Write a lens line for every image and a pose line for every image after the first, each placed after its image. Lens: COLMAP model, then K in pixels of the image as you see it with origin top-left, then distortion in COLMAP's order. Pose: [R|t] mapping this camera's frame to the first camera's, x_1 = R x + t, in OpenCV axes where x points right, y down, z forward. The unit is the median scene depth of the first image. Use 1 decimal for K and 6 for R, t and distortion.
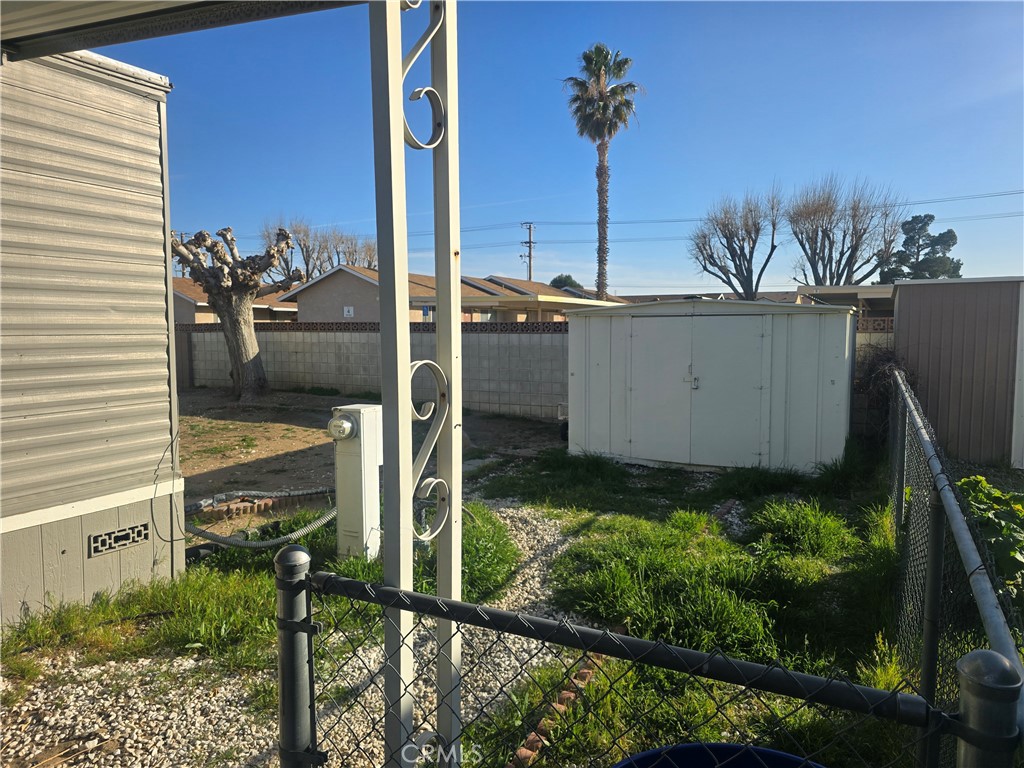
lens RADIAL K [[669.6, 0, 512.0], [0, 669.6, 384.0], [0, 0, 1]] dist [0.002030, -0.004223]
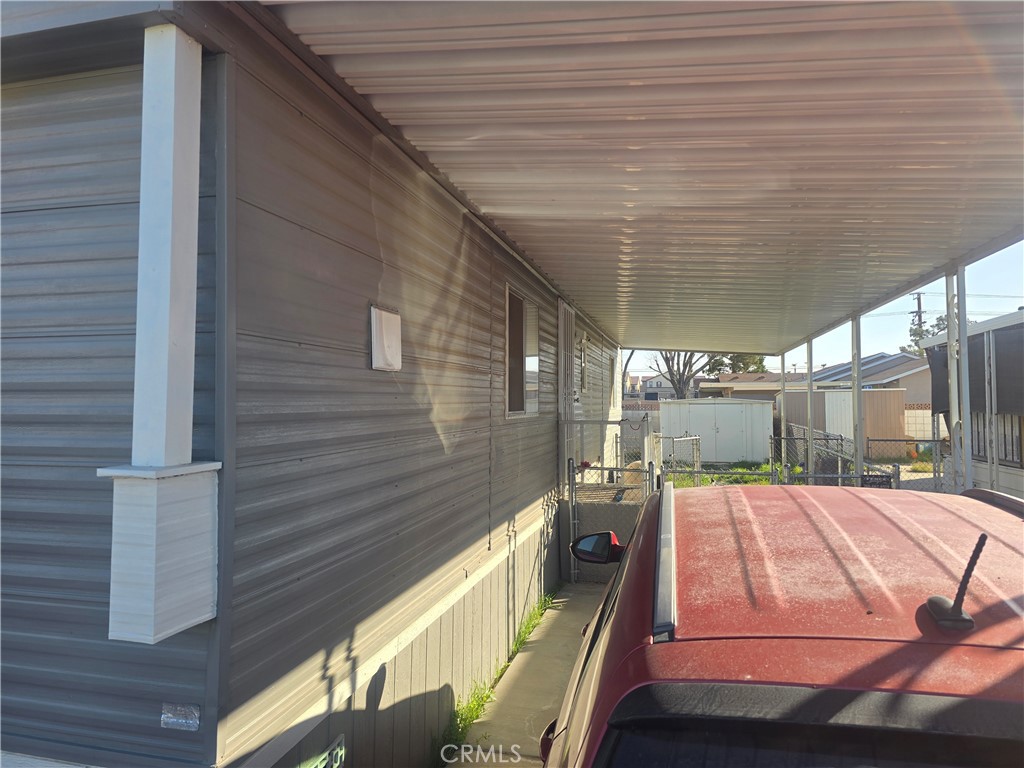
lens RADIAL K [[669.6, 0, 512.0], [0, 669.6, 384.0], [0, 0, 1]] dist [0.002030, -0.004223]
pose [[0.971983, 0.009574, 0.234854, -0.135649], [0.017137, 0.993624, -0.111431, 0.011068], [-0.234424, 0.112333, 0.965622, -0.165644]]
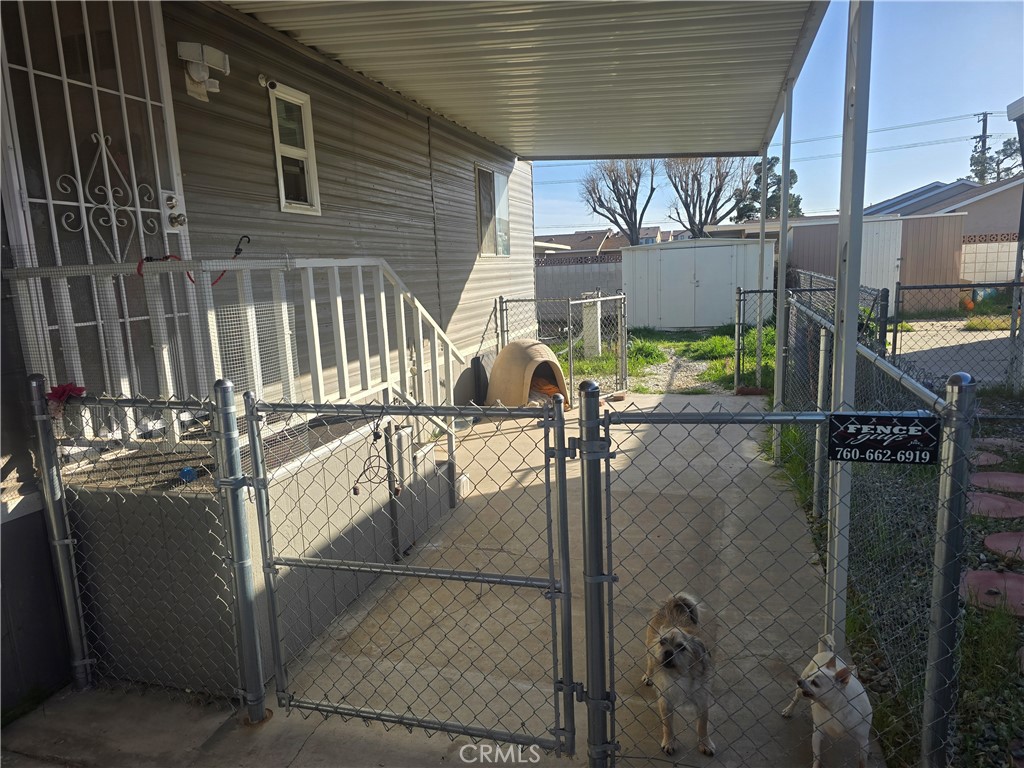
lens RADIAL K [[669.6, 0, 512.0], [0, 669.6, 384.0], [0, 0, 1]] dist [0.002030, -0.004223]
pose [[0.981044, -0.073869, 0.179155, -0.070206], [0.058571, 0.994287, 0.089233, 0.009214], [-0.184723, -0.077049, 0.979766, -0.095098]]
